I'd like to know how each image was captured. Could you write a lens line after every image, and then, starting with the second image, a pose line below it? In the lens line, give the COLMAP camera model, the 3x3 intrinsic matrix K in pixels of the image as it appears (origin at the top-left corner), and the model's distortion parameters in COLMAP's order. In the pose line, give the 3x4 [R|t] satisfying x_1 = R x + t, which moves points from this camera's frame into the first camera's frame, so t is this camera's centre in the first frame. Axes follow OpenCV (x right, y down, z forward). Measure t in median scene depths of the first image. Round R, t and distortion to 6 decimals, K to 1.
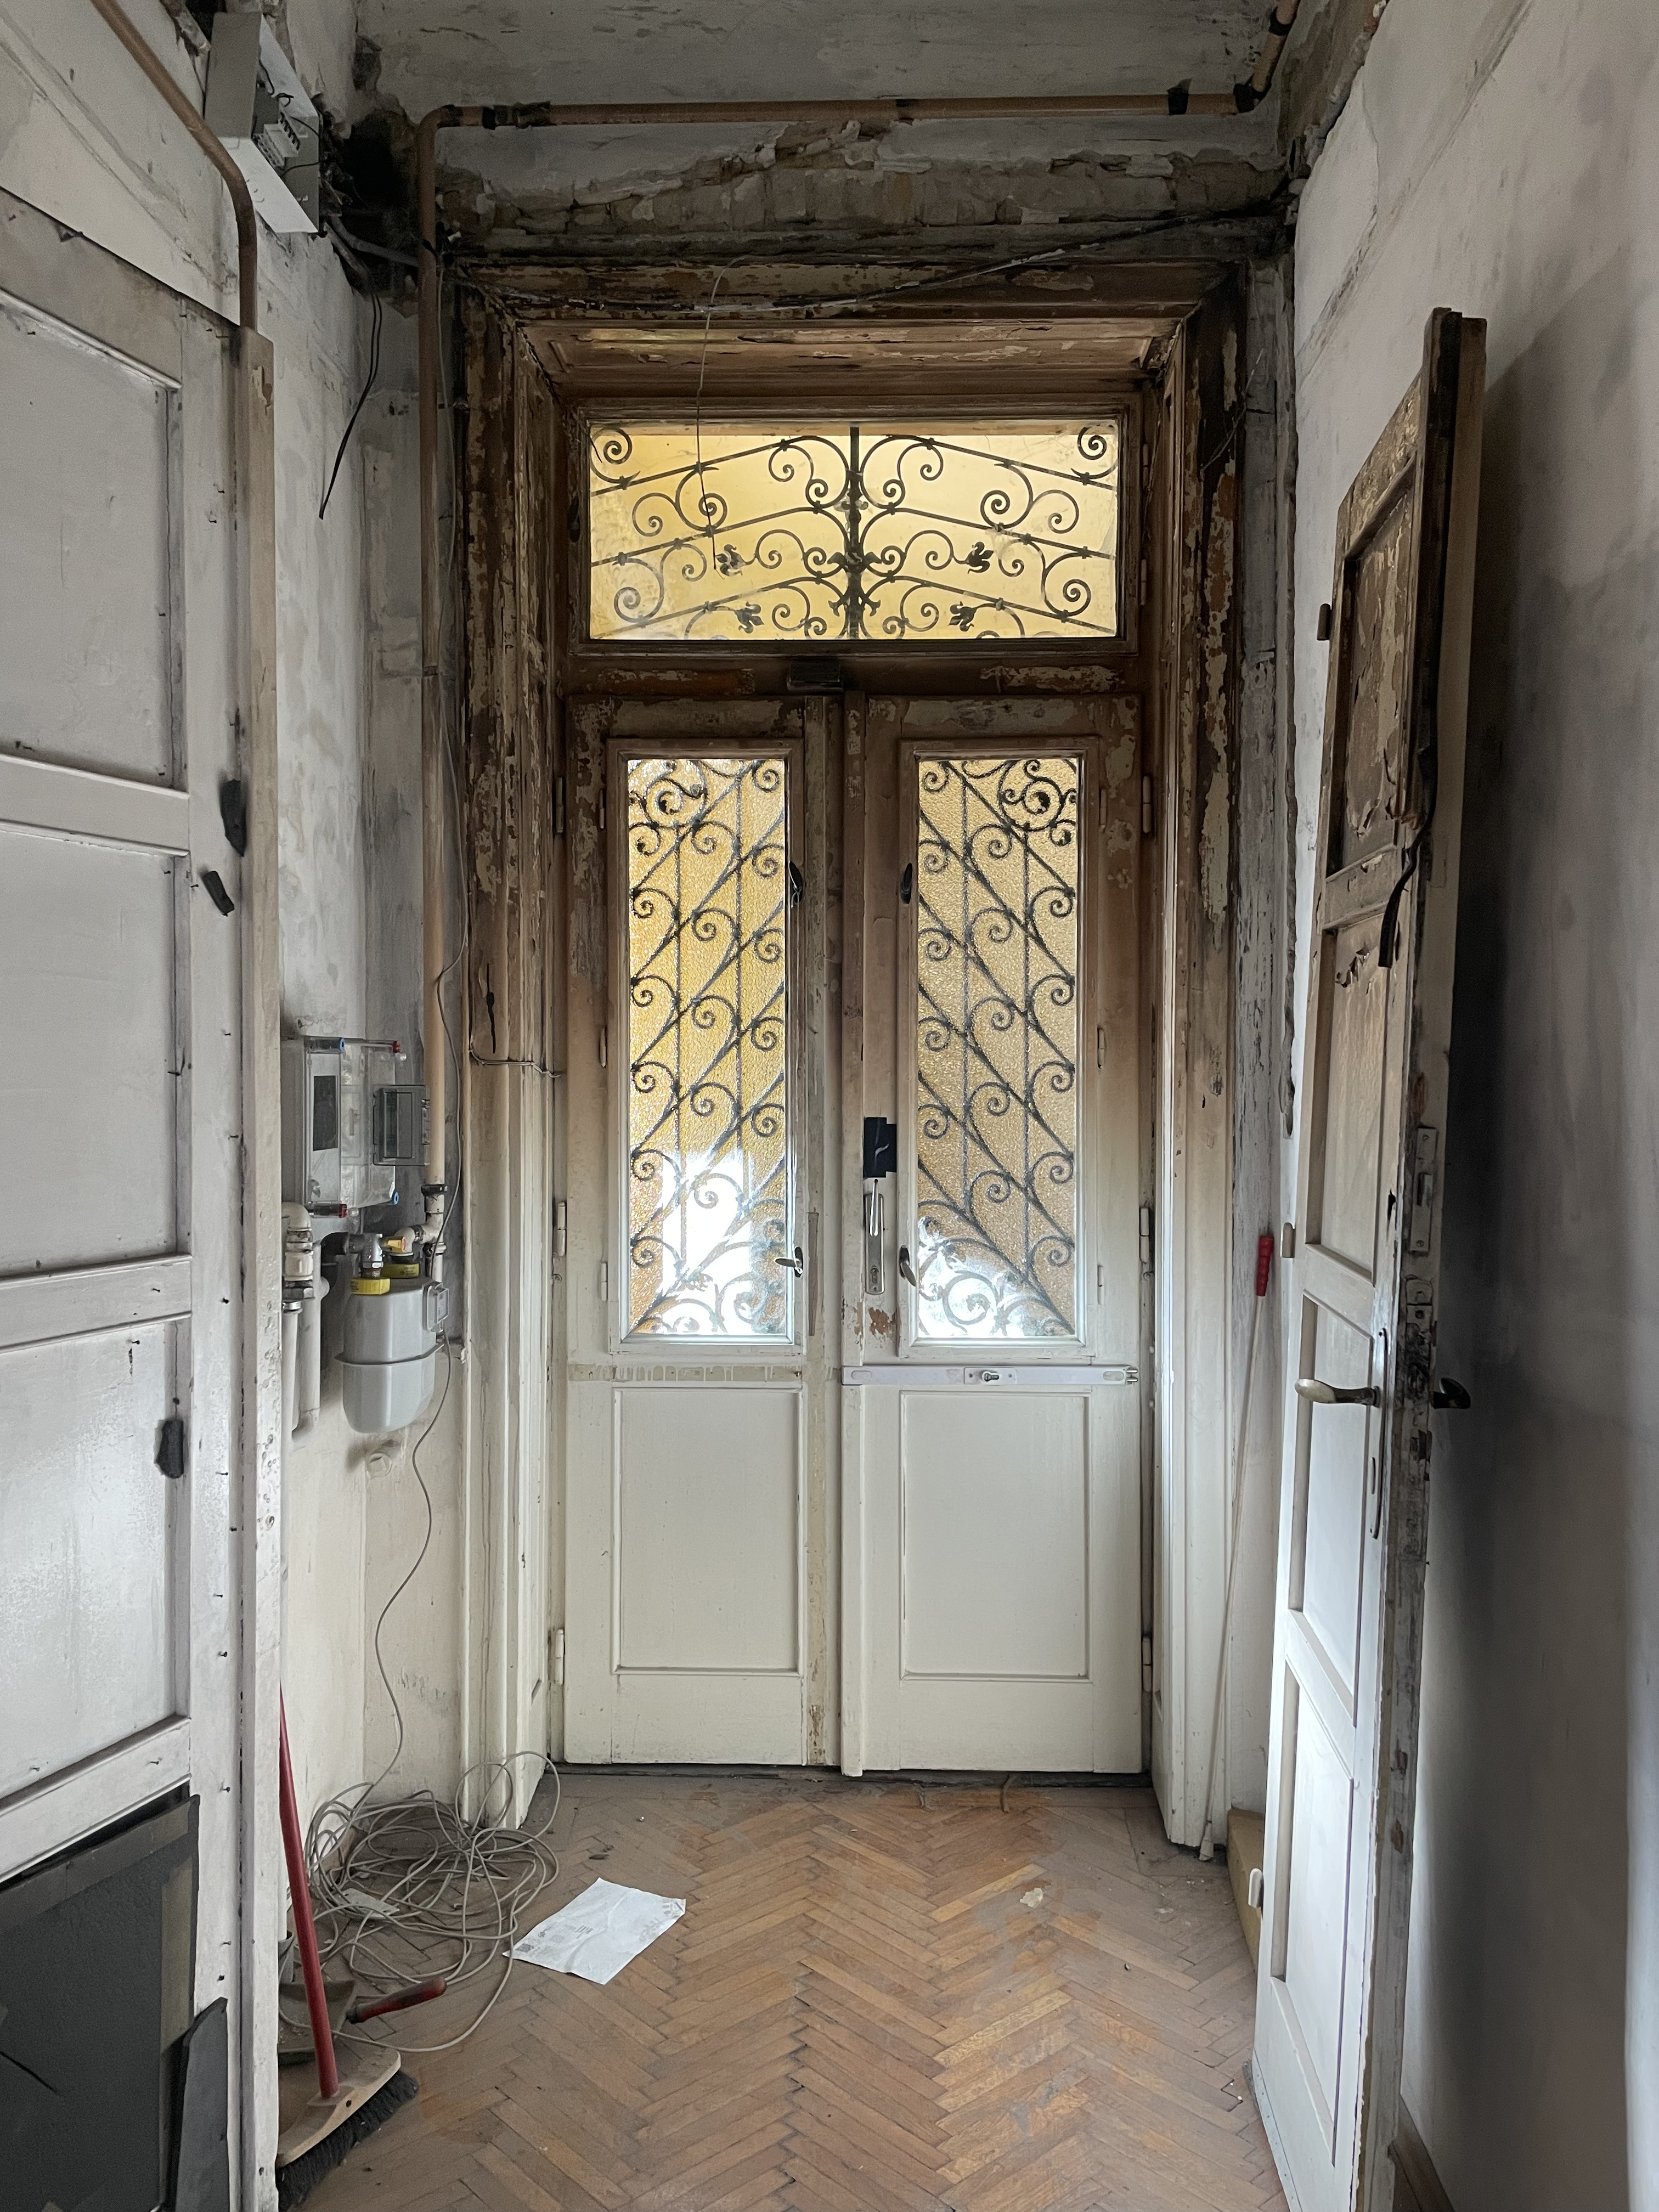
lens RADIAL K [[1677.1, 0, 836.1], [0, 1677.1, 1109.3], [0, 0, 1]] dist [0.050351, -0.007489]
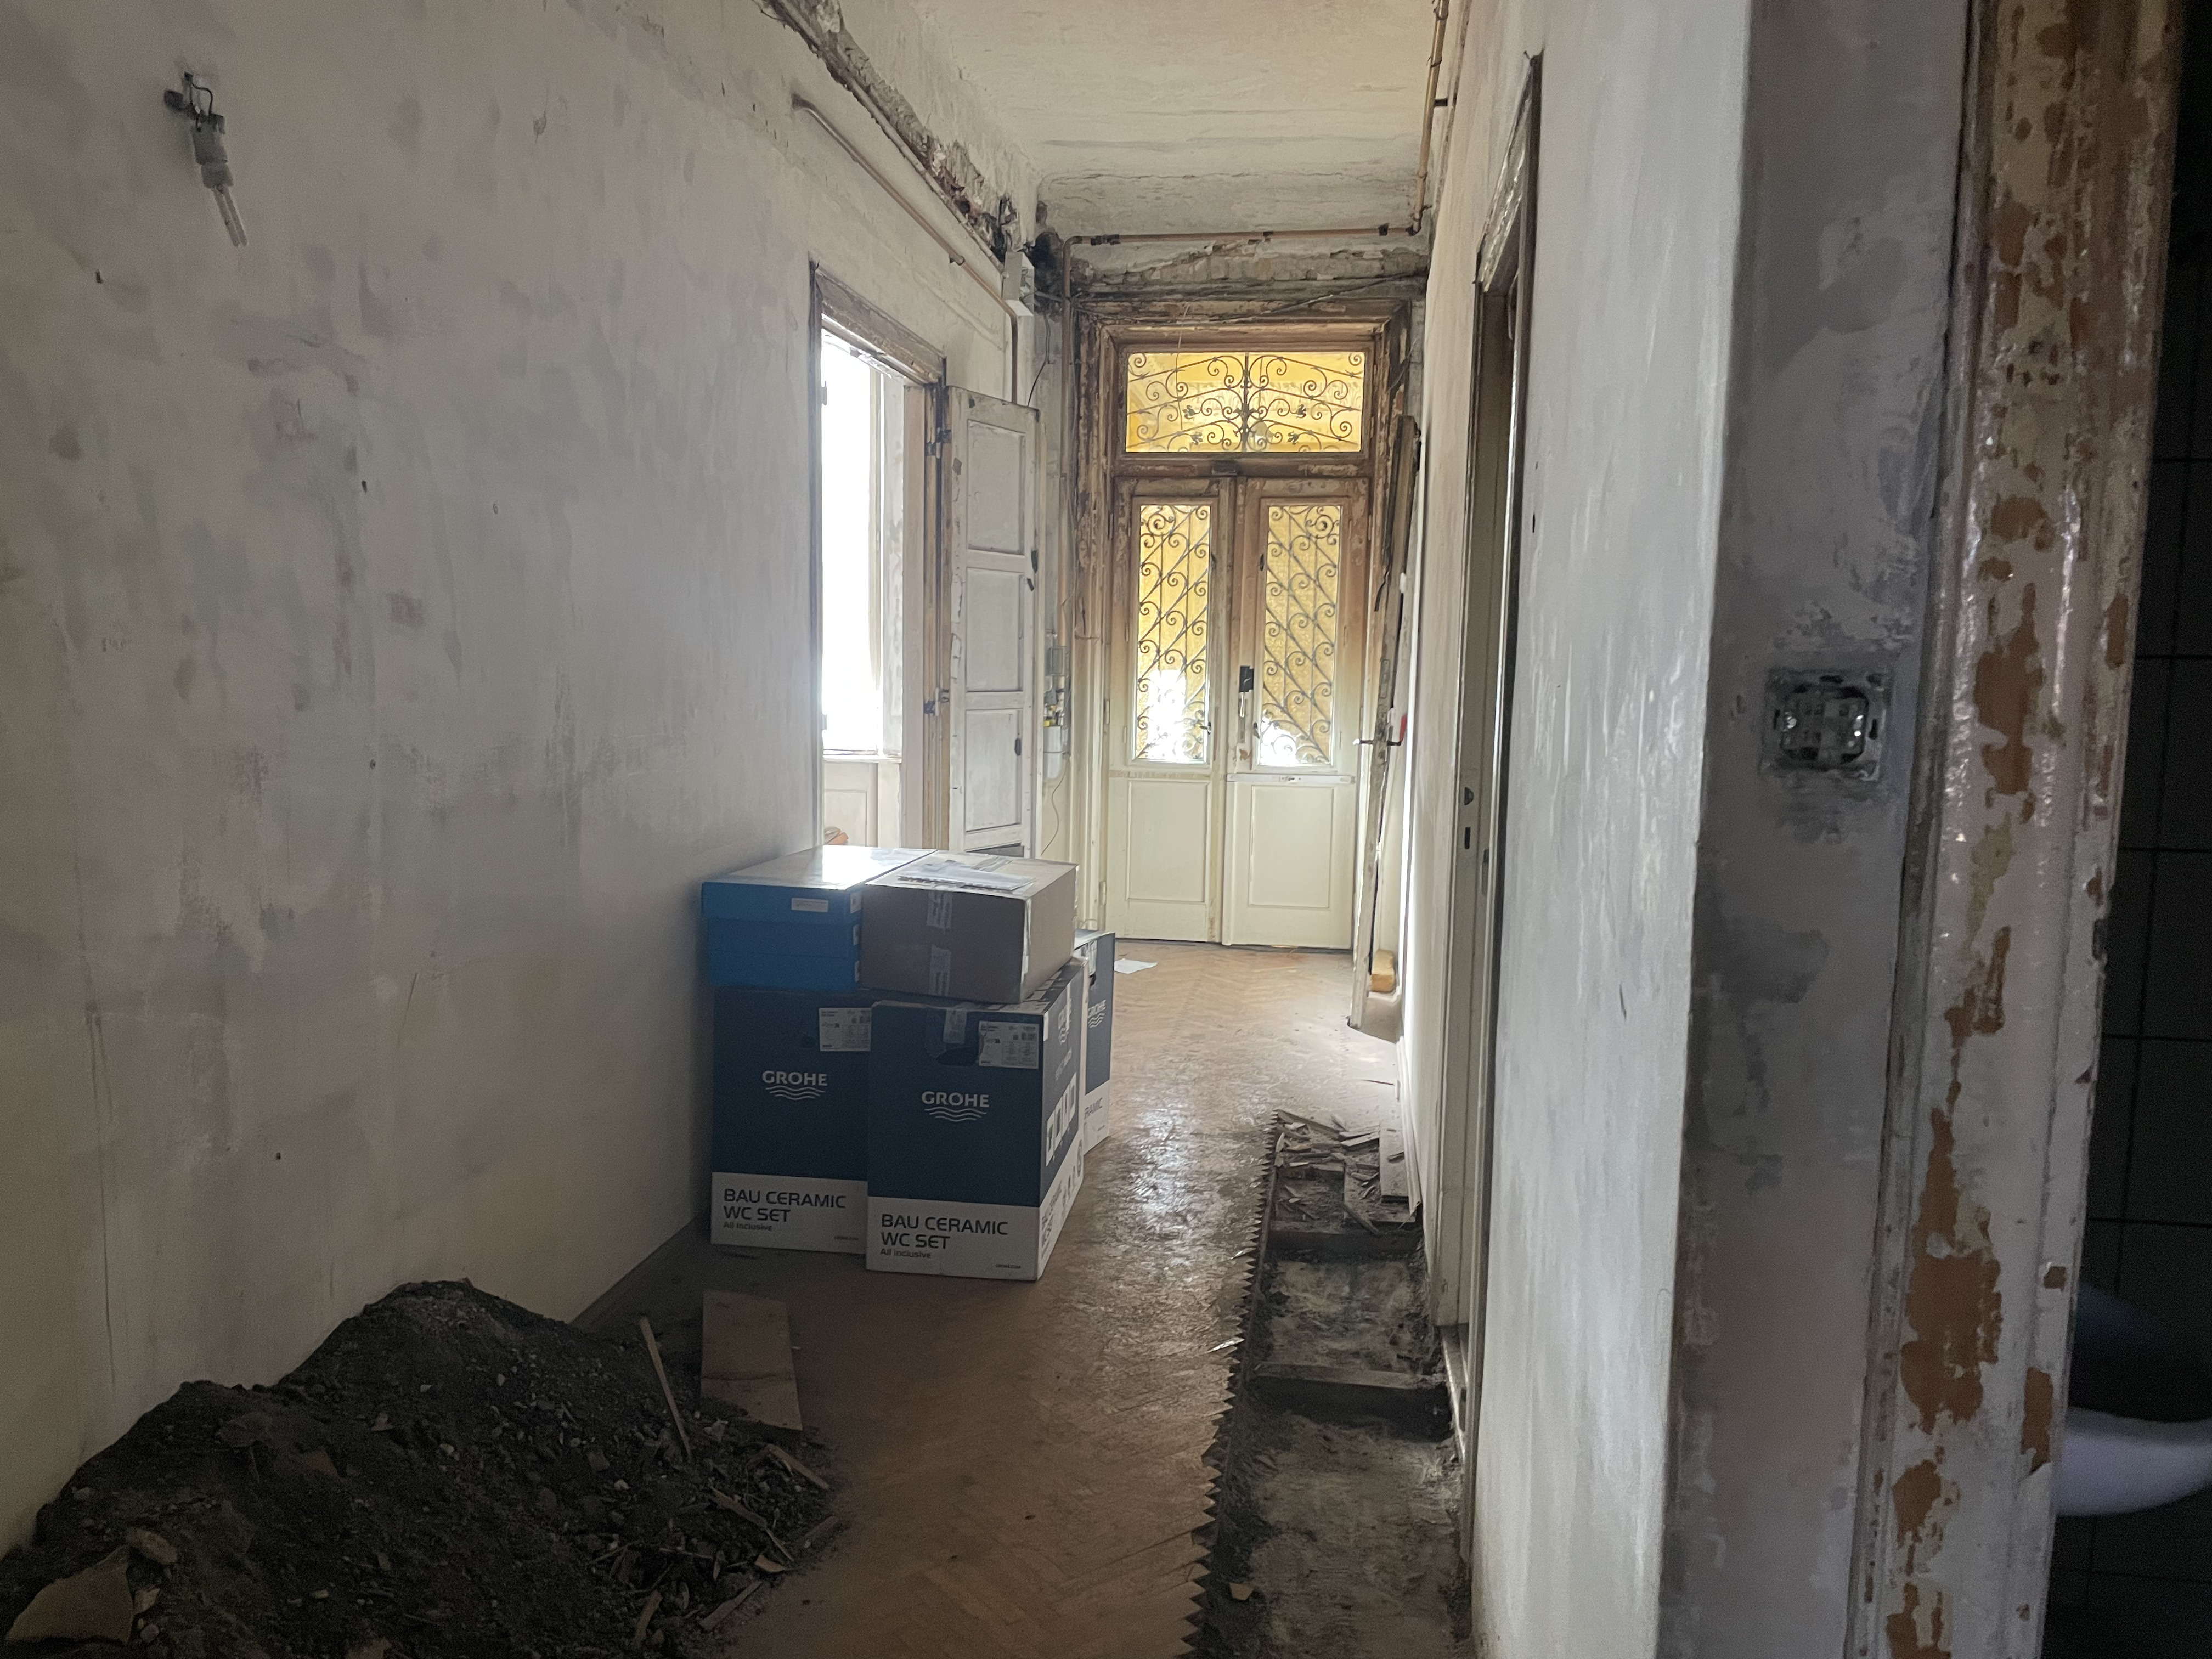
lens RADIAL K [[1677.1, 0, 1082.9], [0, 1677.1, 882.3], [0, 0, 1]] dist [0.050351, -0.007489]
pose [[0.991851, 0.033706, -0.122864, 0.096068], [-0.020190, 0.993766, 0.109639, 0.051924], [0.125794, -0.106265, 0.986349, -1.328392]]
